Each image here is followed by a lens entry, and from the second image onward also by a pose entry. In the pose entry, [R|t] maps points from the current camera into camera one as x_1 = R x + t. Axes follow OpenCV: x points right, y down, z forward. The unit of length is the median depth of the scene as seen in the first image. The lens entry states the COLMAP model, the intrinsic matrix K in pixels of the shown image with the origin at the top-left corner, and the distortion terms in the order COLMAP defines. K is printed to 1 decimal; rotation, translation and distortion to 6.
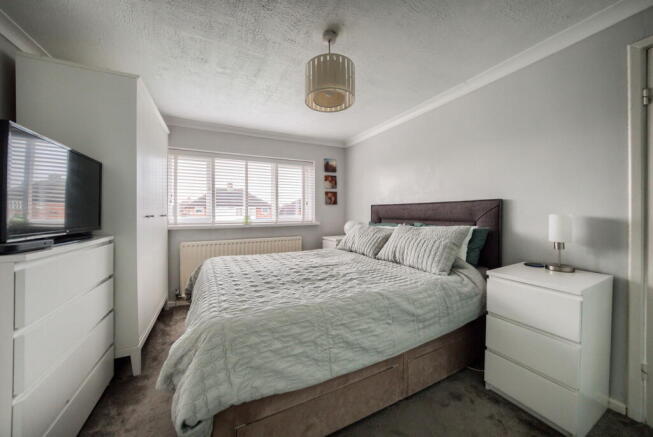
lens RADIAL K [[227.0, 0, 325.3], [0, 227.0, 216.1], [0, 0, 1]] dist [0.009098, -0.000160]
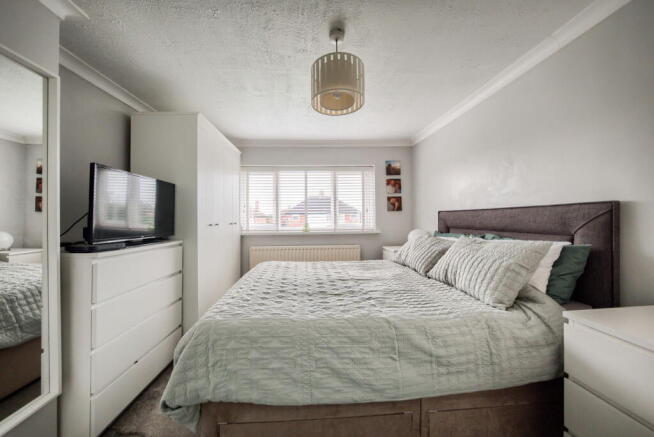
lens RADIAL K [[233.8, 0, 327.0], [0, 233.8, 218.5], [0, 0, 1]] dist [-0.001725, -0.000029]
pose [[0.923134, -0.004344, -0.384454, 0.330807], [-0.001517, 0.999887, -0.014940, -0.017647], [0.384475, 0.014375, 0.923023, 0.104825]]
